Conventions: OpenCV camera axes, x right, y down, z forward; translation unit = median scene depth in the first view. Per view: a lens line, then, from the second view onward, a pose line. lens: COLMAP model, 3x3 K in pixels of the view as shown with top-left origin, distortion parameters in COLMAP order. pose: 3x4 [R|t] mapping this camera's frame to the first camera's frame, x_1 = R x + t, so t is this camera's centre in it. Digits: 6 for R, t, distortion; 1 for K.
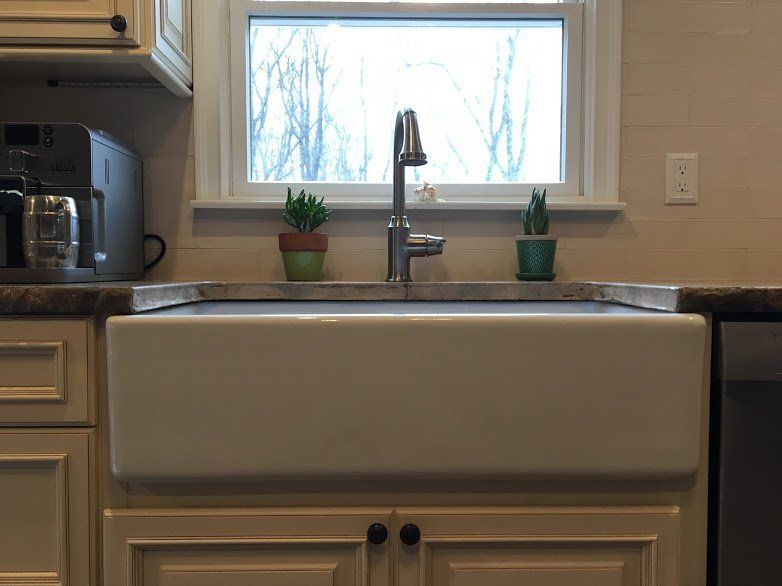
lens RADIAL K [[650.7, 0, 394.5], [0, 650.7, 295.8], [0, 0, 1]] dist [0.086795, -0.129817]
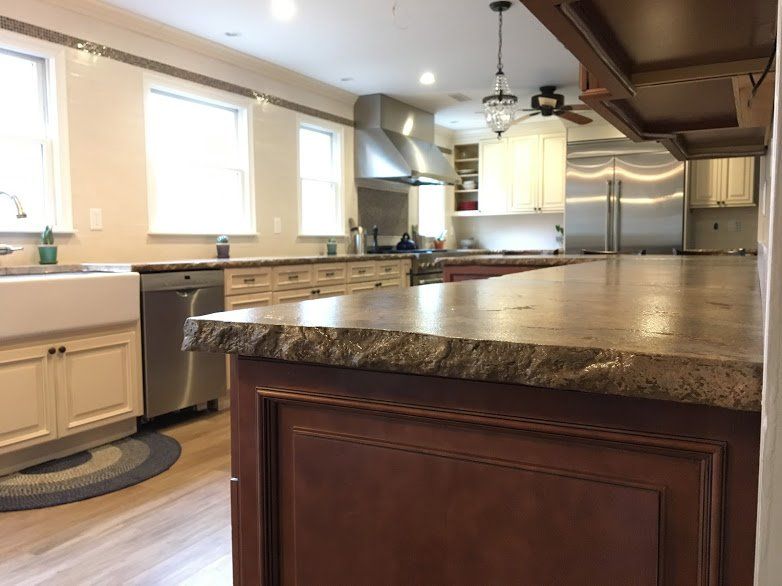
lens RADIAL K [[650.7, 0, 394.7], [0, 650.7, 298.6], [0, 0, 1]] dist [0.086795, -0.129817]
pose [[0.494643, -0.080601, 0.865351, -1.383956], [0.046068, 0.996722, 0.066505, -0.001659], [-0.867874, 0.006969, 0.496735, -1.392292]]
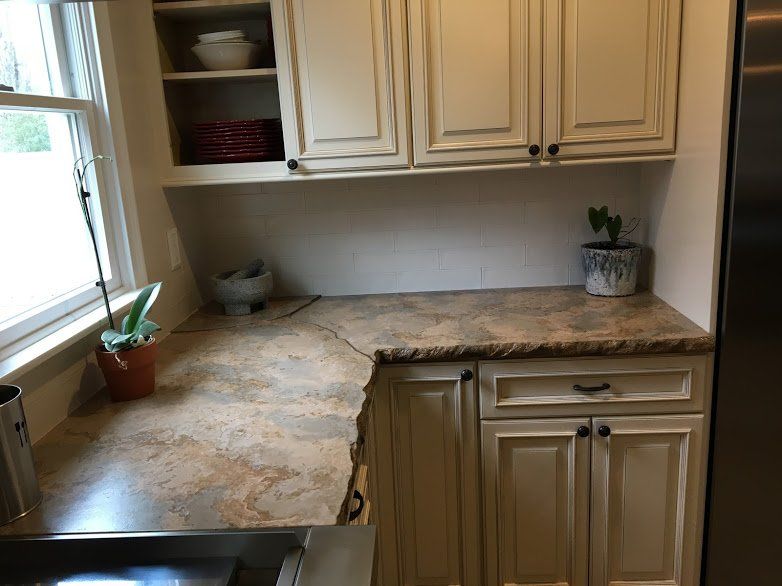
lens RADIAL K [[650.7, 0, 388.2], [0, 650.7, 295.8], [0, 0, 1]] dist [0.086795, -0.129817]
pose [[0.052763, -0.241977, 0.968846, 3.043180], [0.093108, 0.967164, 0.236486, -0.426585], [-0.994257, 0.077729, 0.073560, 0.712361]]
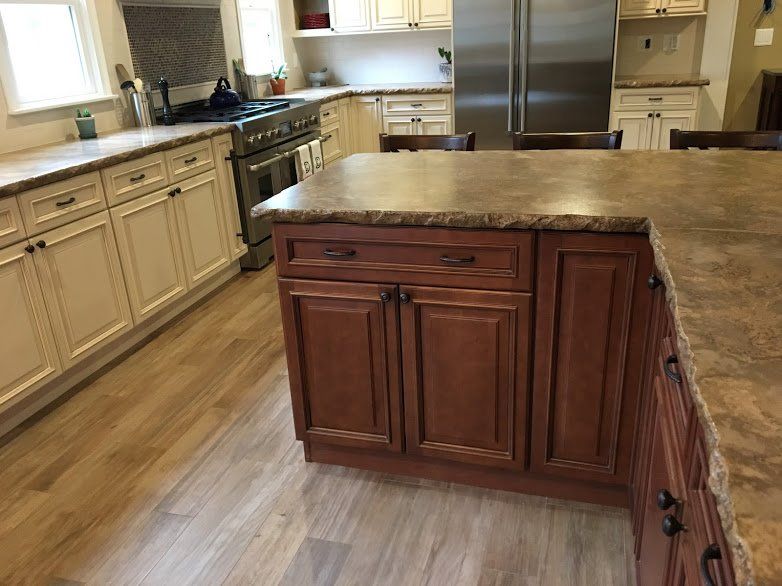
lens RADIAL K [[650.7, 0, 393.9], [0, 650.7, 296.0], [0, 0, 1]] dist [0.086795, -0.129817]
pose [[0.297747, -0.371487, 0.879400, 0.113249], [0.089212, 0.927977, 0.361802, -0.286485], [-0.950467, -0.029273, 0.309443, -0.795848]]
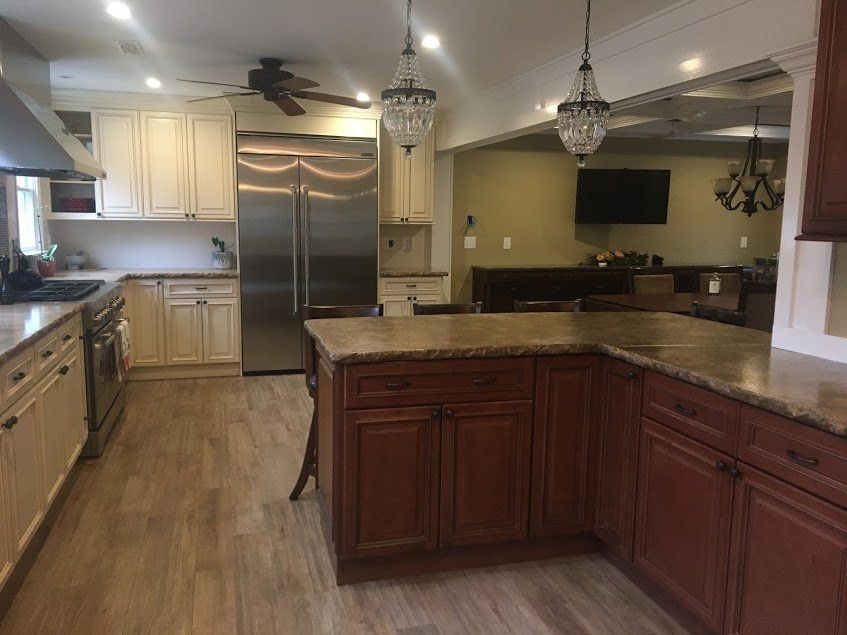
lens RADIAL K [[704.7, 0, 423.7], [0, 704.7, 320.5], [0, 0, 1]] dist [0.086795, -0.129817]
pose [[-0.257541, -0.140870, 0.955944, -0.546520], [0.026832, 0.987892, 0.152807, -0.354768], [-0.965895, 0.065004, -0.250642, 0.180153]]
